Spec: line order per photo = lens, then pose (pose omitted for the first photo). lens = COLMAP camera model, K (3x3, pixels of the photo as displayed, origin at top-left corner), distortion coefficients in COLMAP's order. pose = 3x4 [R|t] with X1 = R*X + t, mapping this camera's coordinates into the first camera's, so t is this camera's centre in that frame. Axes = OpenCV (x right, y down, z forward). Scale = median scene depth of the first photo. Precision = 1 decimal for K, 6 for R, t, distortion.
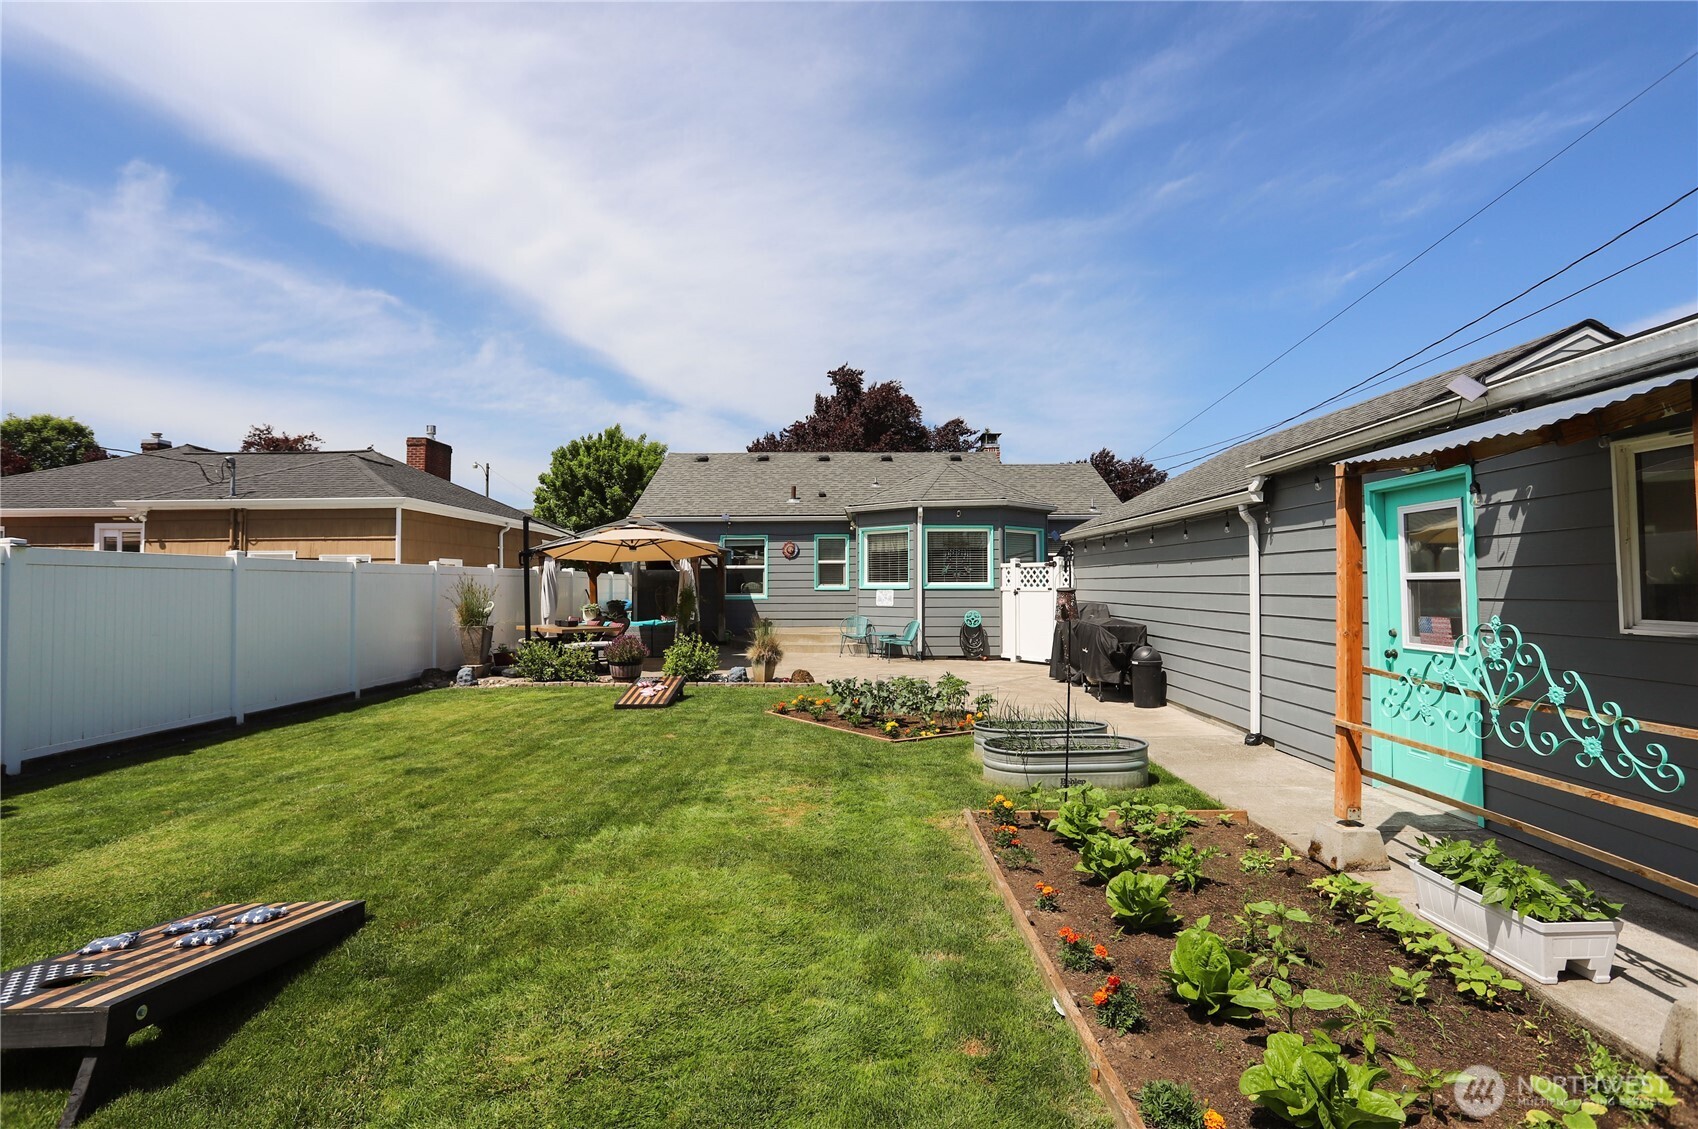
lens RADIAL K [[834.1, 0, 844.5], [0, 834.1, 567.9], [0, 0, 1]] dist [-0.071265, 0.033211]
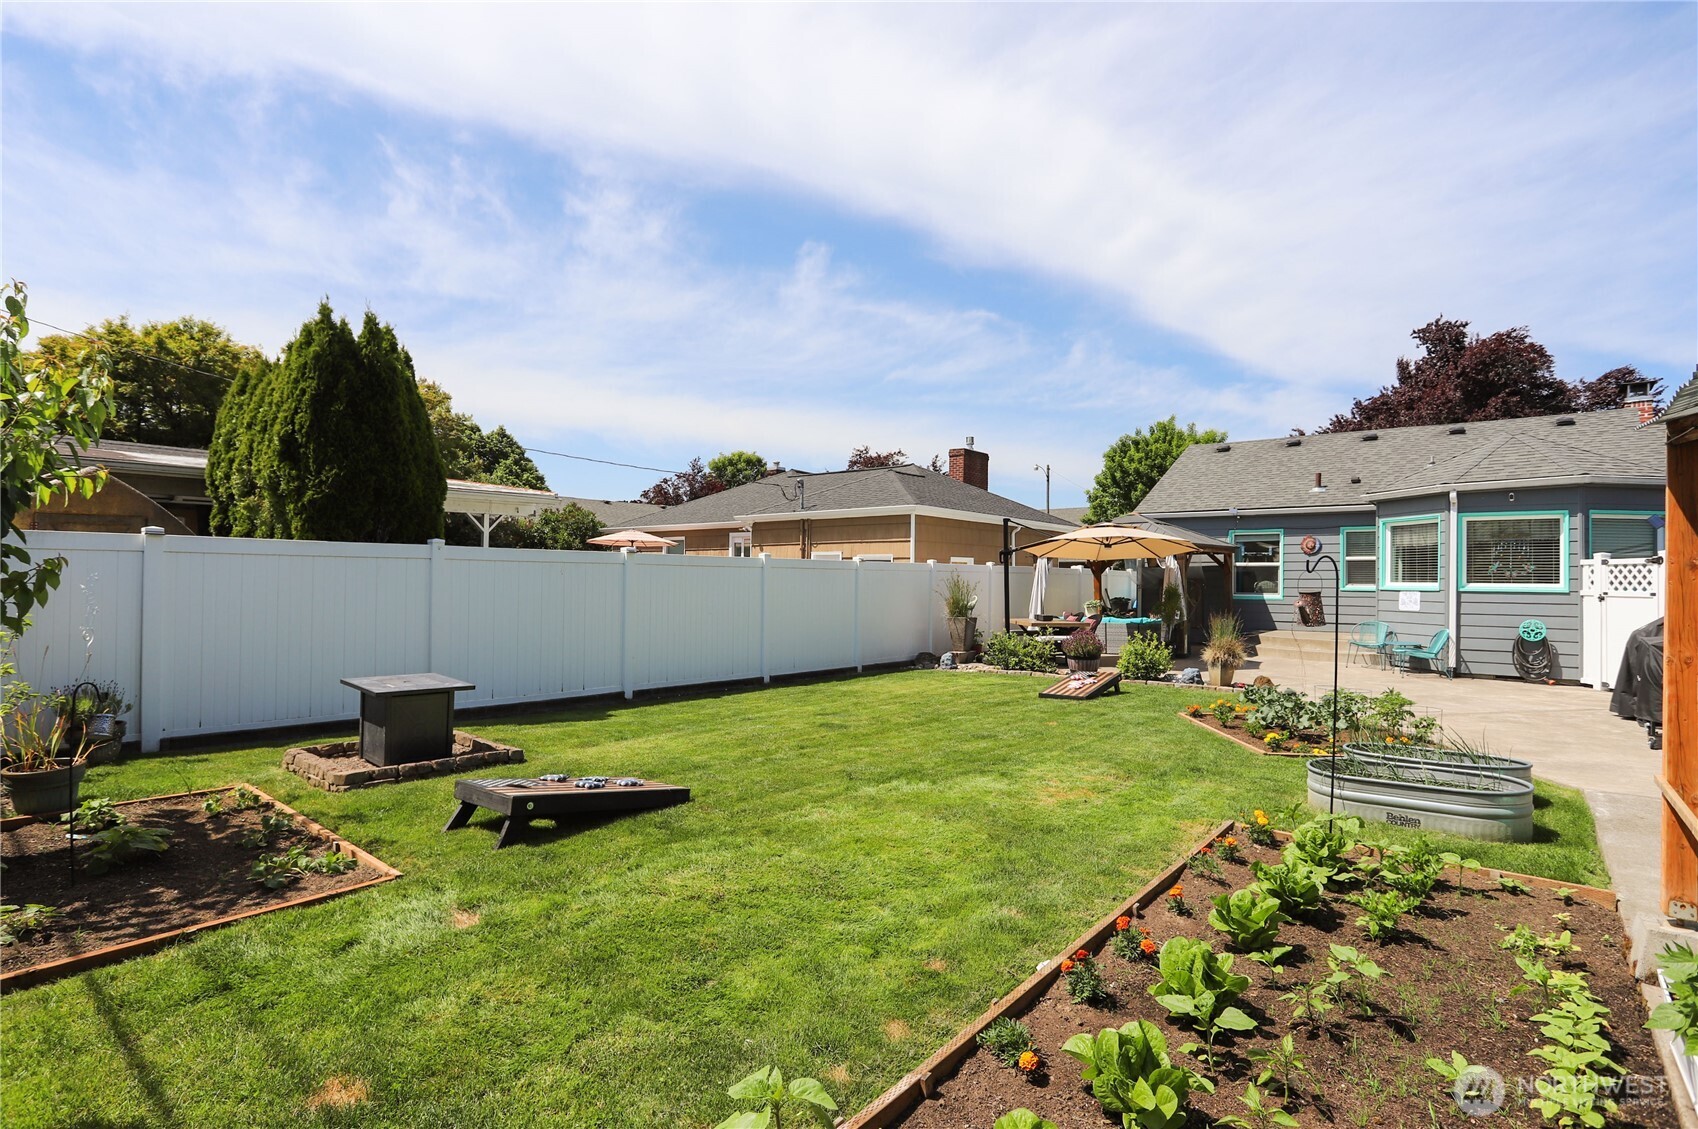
lens RADIAL K [[848.1, 0, 844.5], [0, 848.1, 566.5], [0, 0, 1]] dist [-0.073768, 0.035449]
pose [[0.781965, 0.000394, -0.623322, 0.129292], [0.001350, 0.999996, 0.002325, -0.001830], [0.623320, -0.002660, 0.781962, -0.010043]]
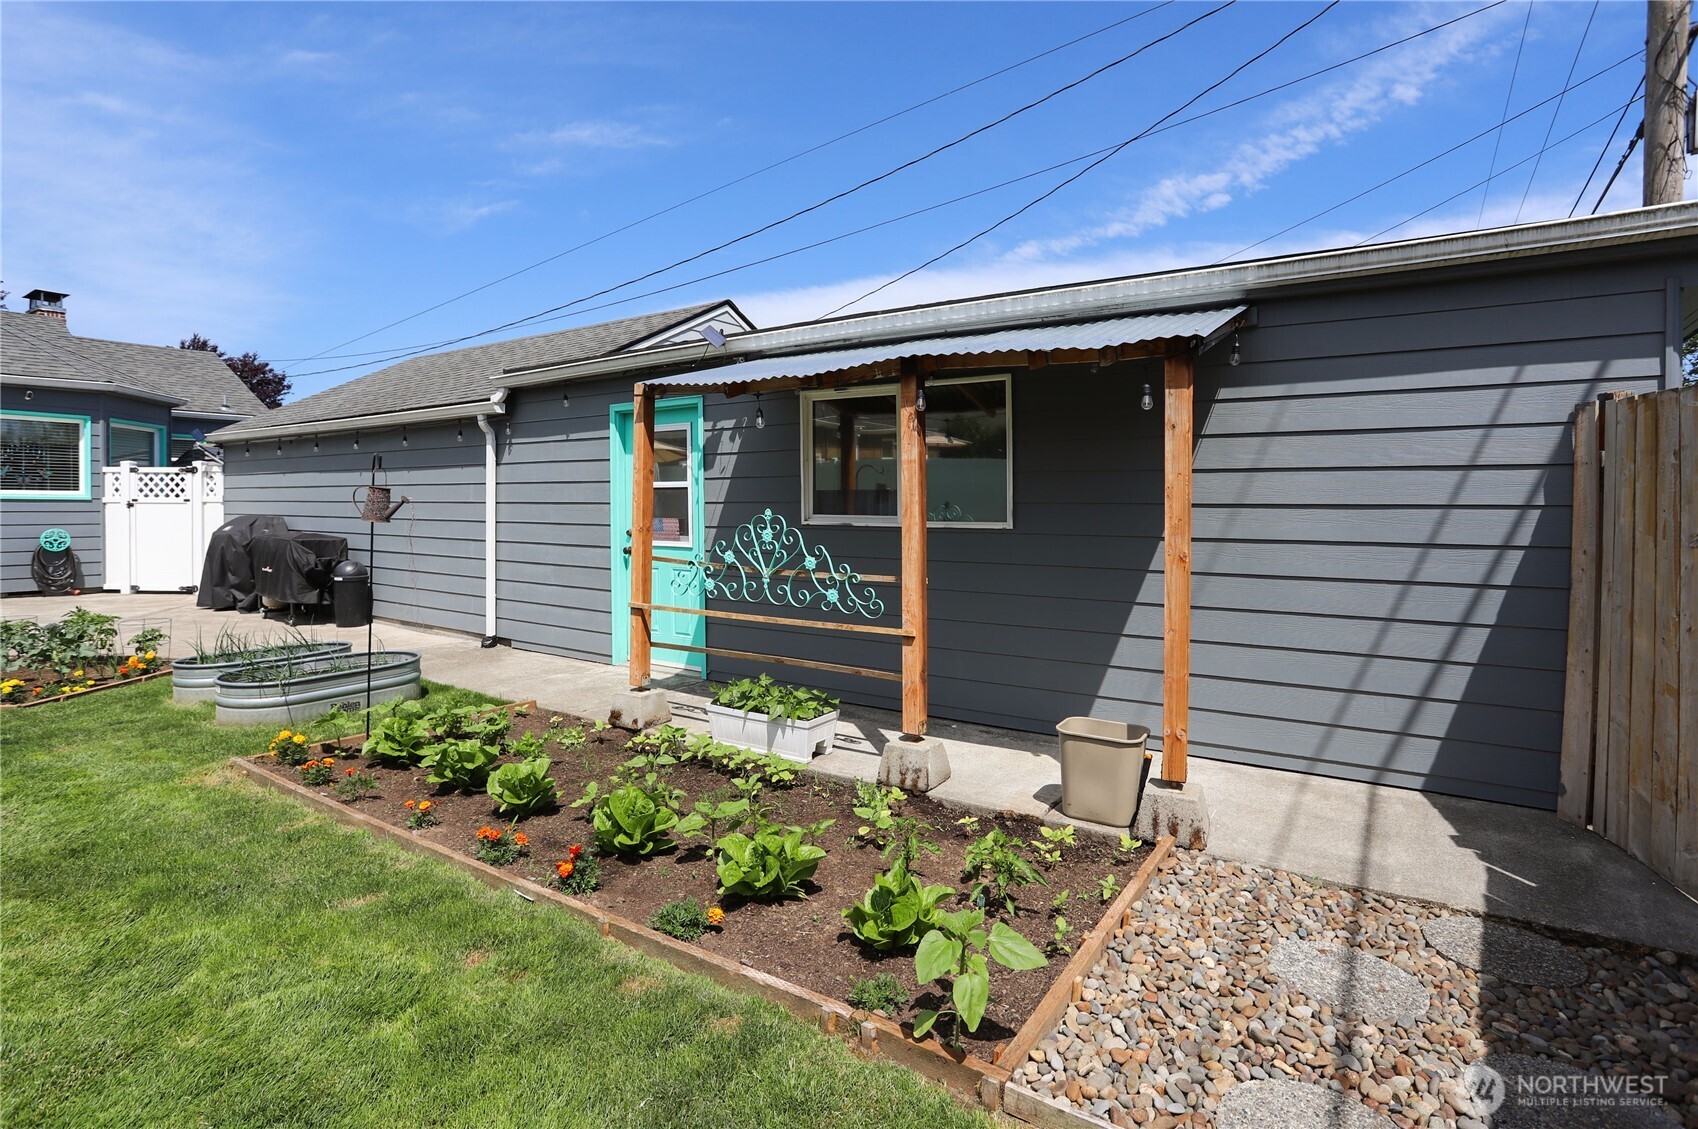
lens RADIAL K [[845.8, 0, 840.2], [0, 845.8, 516.2], [0, 0, 1]] dist [-0.088370, 0.042418]
pose [[0.550370, -0.003725, 0.834913, -0.061995], [-0.025110, 0.999464, 0.021012, 0.007554], [-0.834543, -0.032529, 0.549981, 0.023985]]
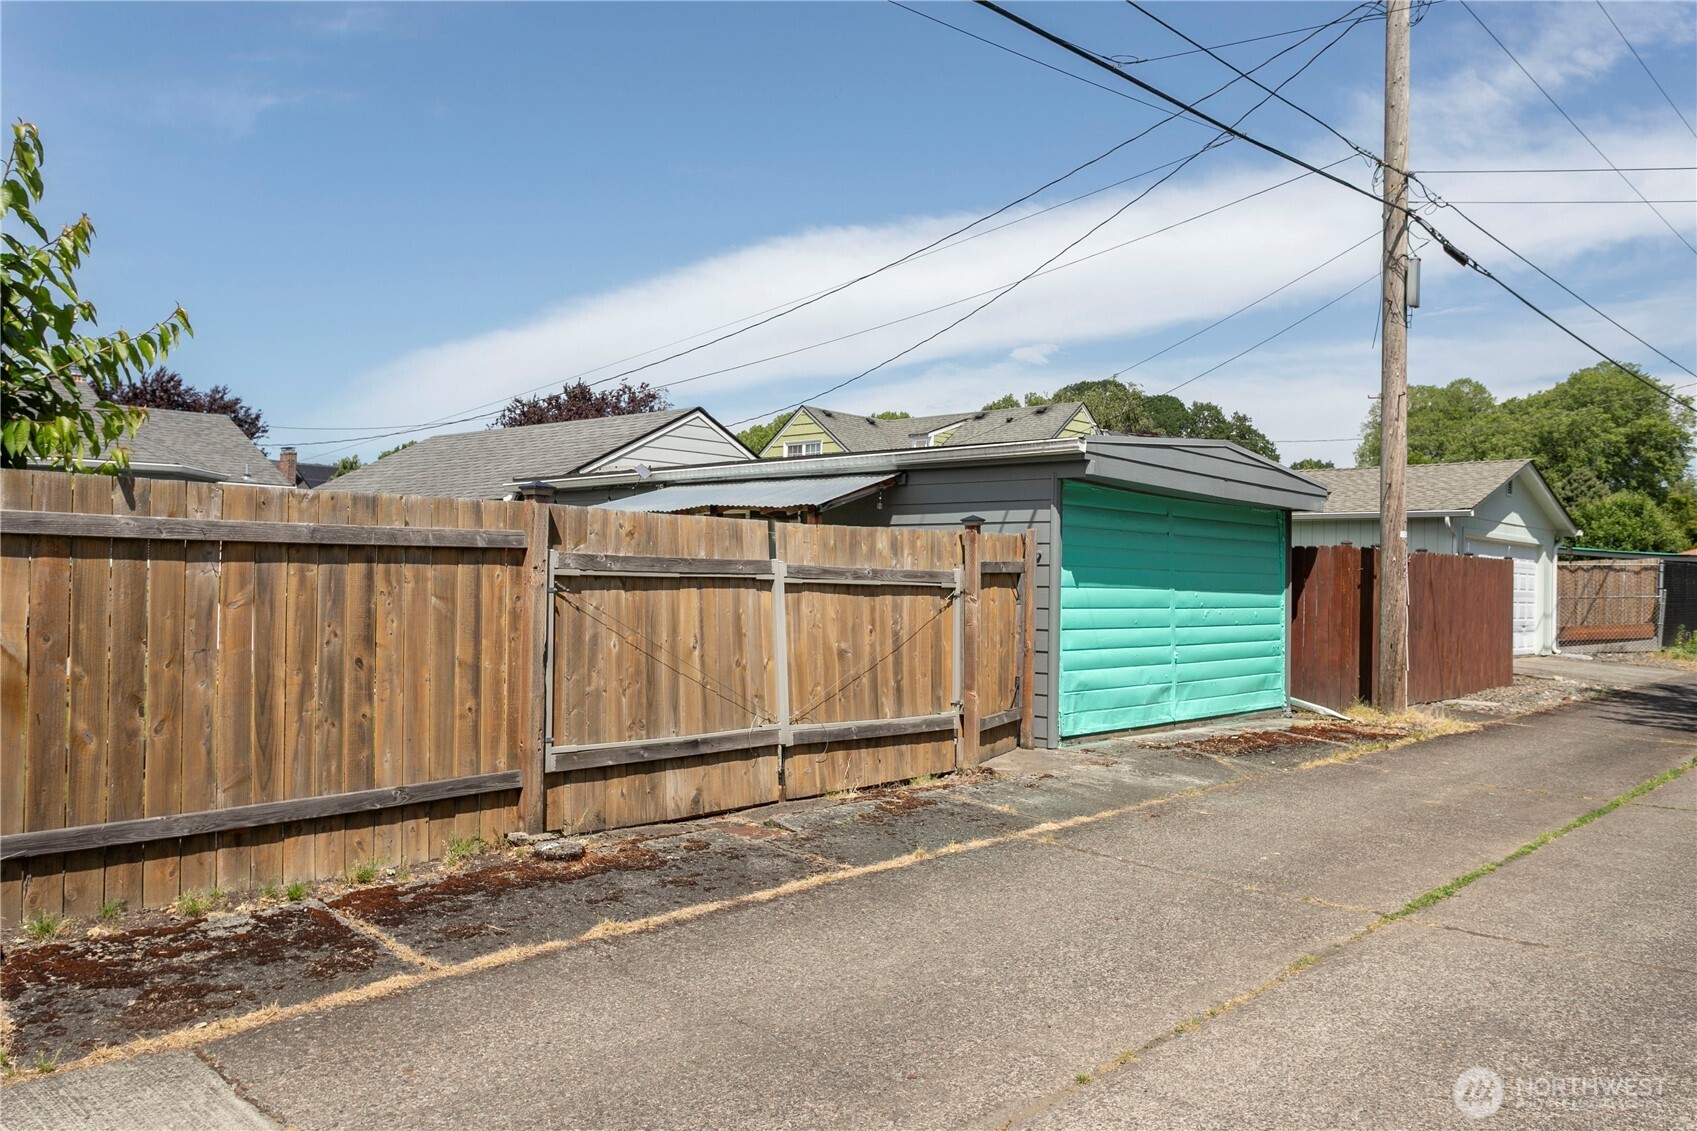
lens RADIAL K [[1310.4, 0, 848.5], [0, 1310.4, 565.5], [0, 0, 1]] dist [-0.001360, -0.000653]
pose [[0.660366, 0.023833, 0.750565, -0.347637], [-0.037337, 0.999302, 0.001119, -0.003880], [-0.750015, -0.028763, 0.660795, -0.401738]]
